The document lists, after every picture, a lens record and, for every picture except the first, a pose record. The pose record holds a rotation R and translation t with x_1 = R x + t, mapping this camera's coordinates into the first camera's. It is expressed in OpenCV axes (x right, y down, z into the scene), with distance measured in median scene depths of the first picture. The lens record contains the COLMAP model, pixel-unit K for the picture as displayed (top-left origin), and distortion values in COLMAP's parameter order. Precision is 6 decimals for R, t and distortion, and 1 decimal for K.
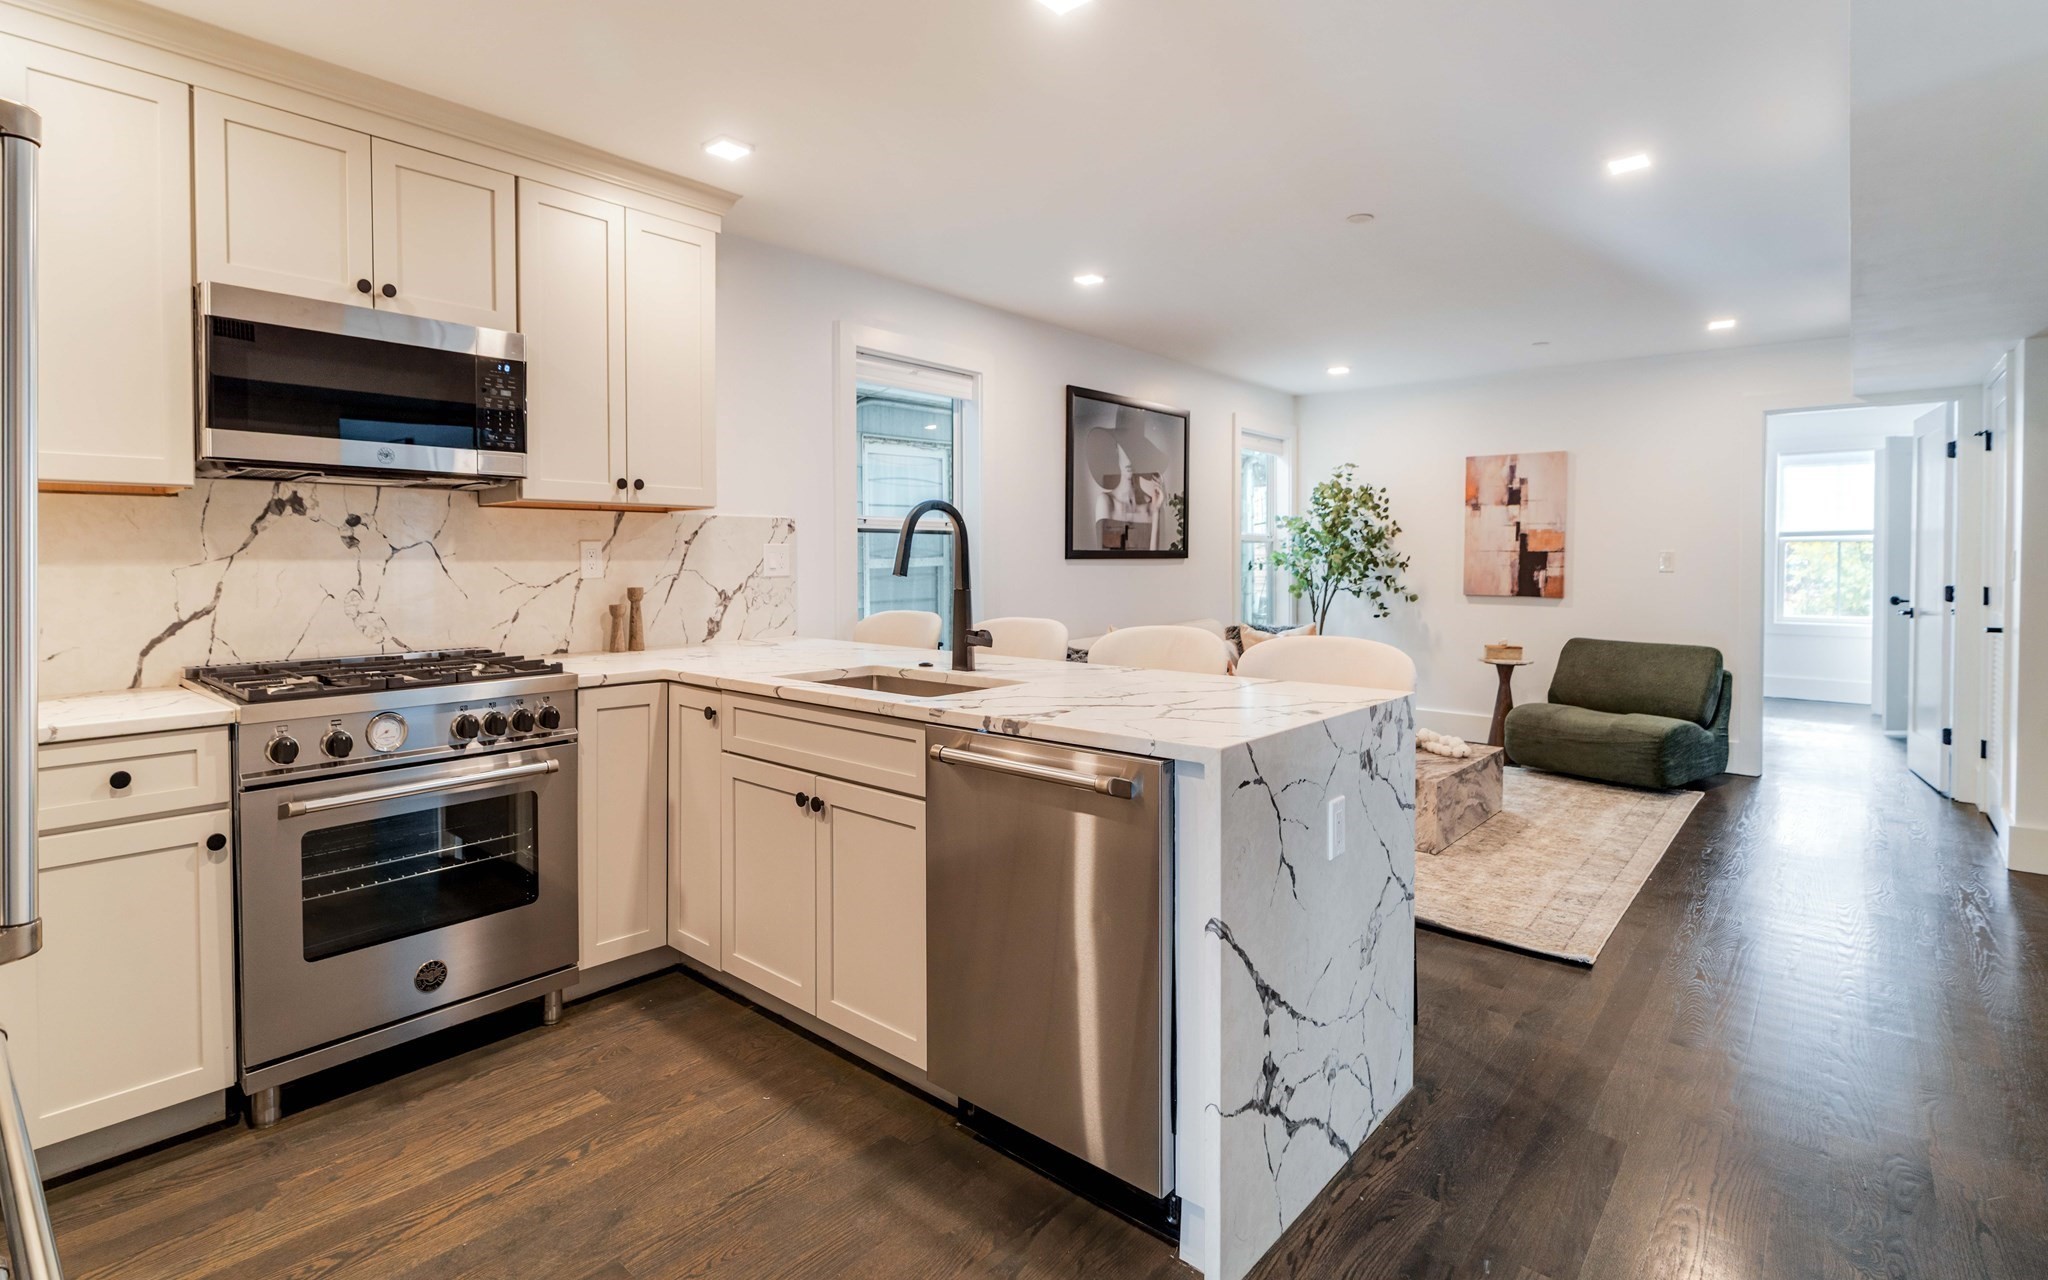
lens RADIAL K [[1137.7, 0, 1033.8], [0, 1137.7, 619.0], [0, 0, 1]] dist [-0.005702, 0.003067]
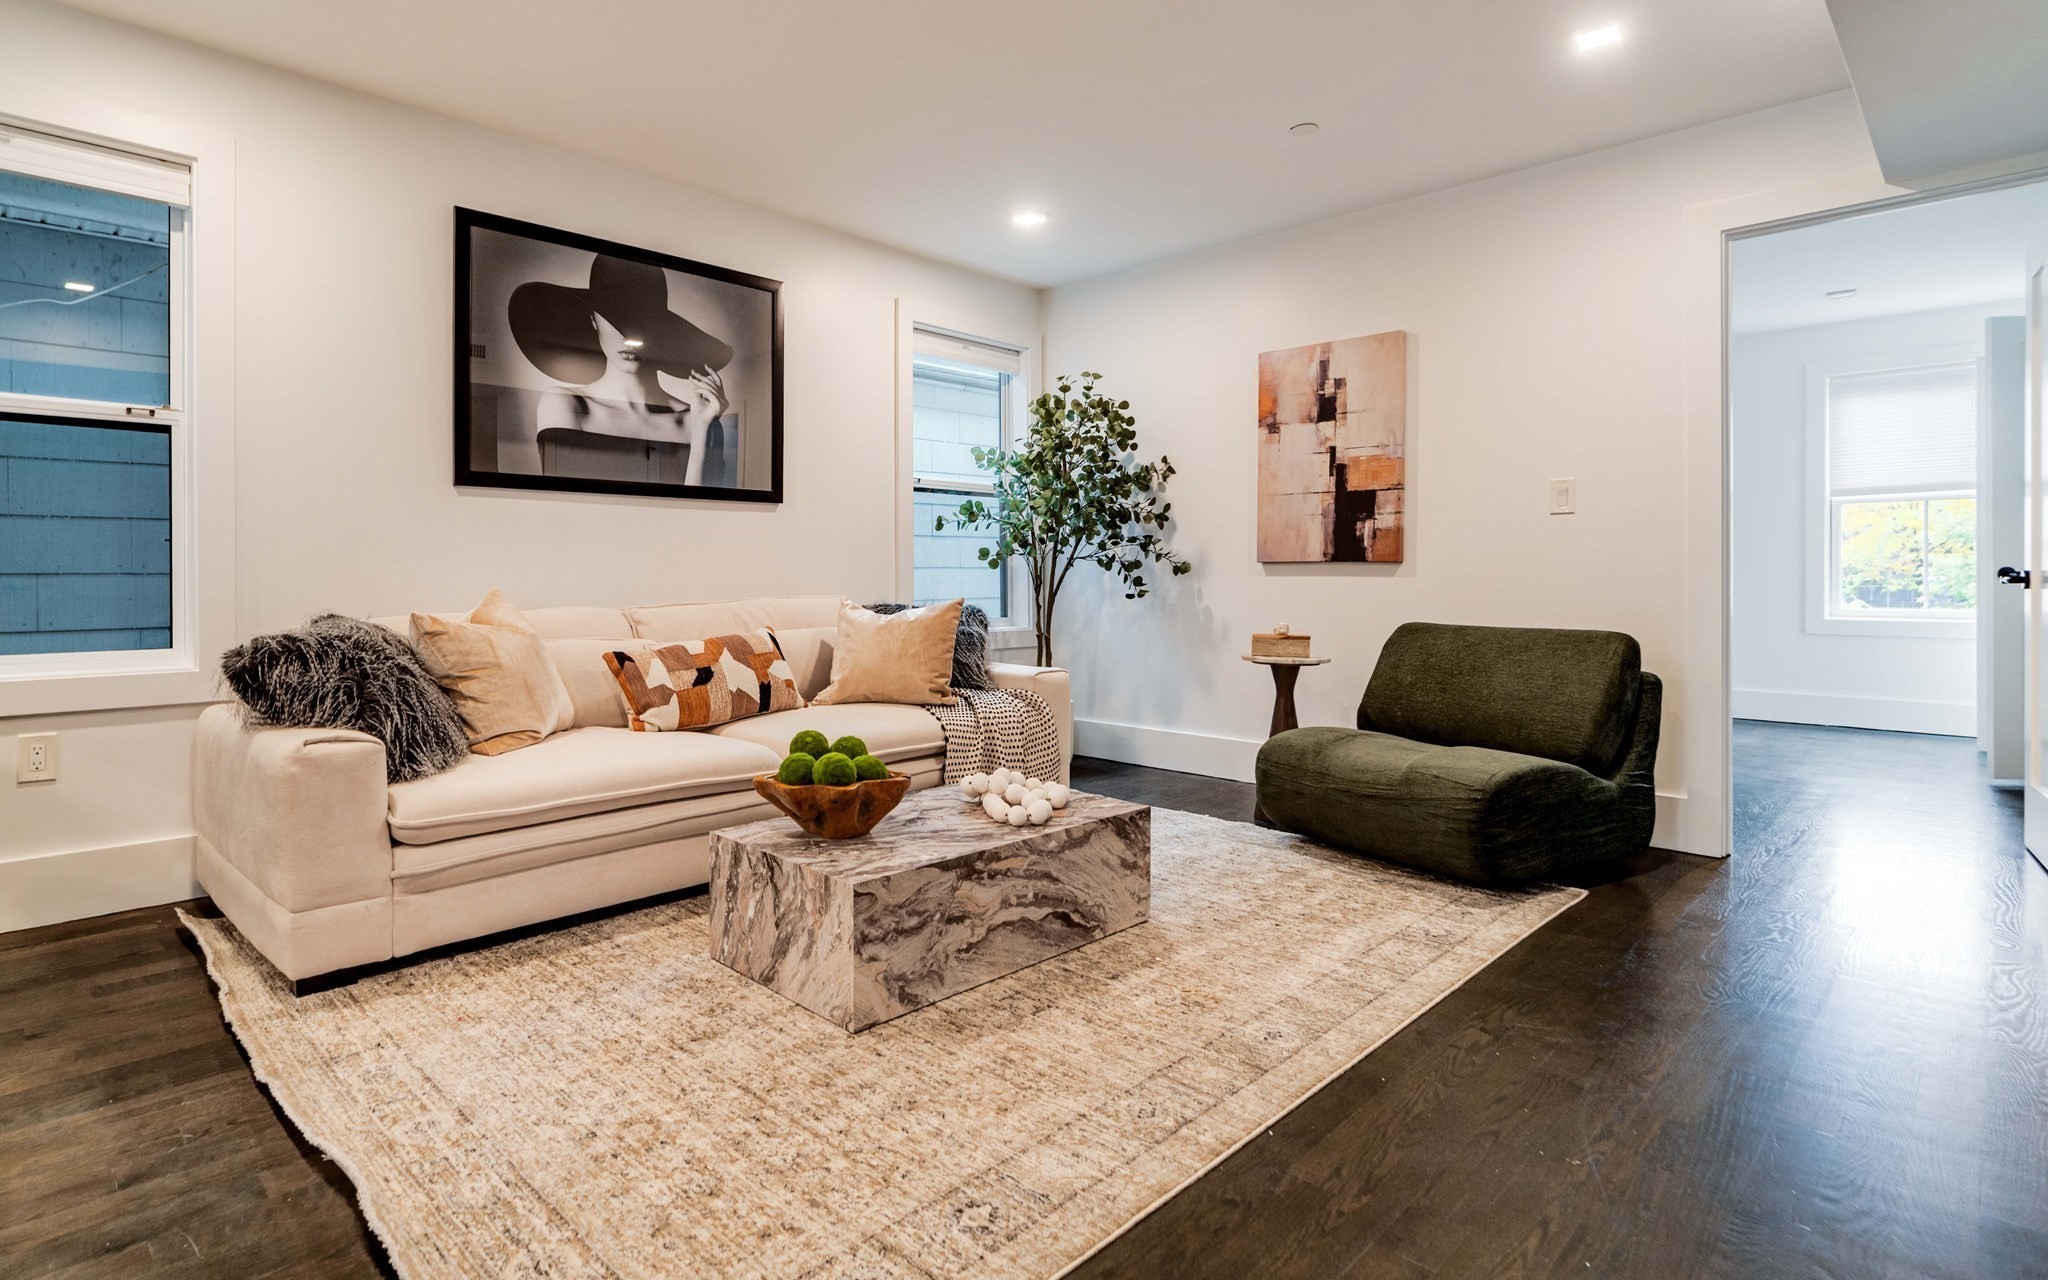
lens RADIAL K [[1022.4, 0, 1015.8], [0, 1022.4, 641.9], [0, 0, 1]] dist [-0.009839, 0.000178]
pose [[0.988297, -0.000605, -0.152539, 0.339141], [-0.000600, 0.999969, -0.007855, 0.030629], [0.152539, 0.007855, 0.988266, 0.402572]]
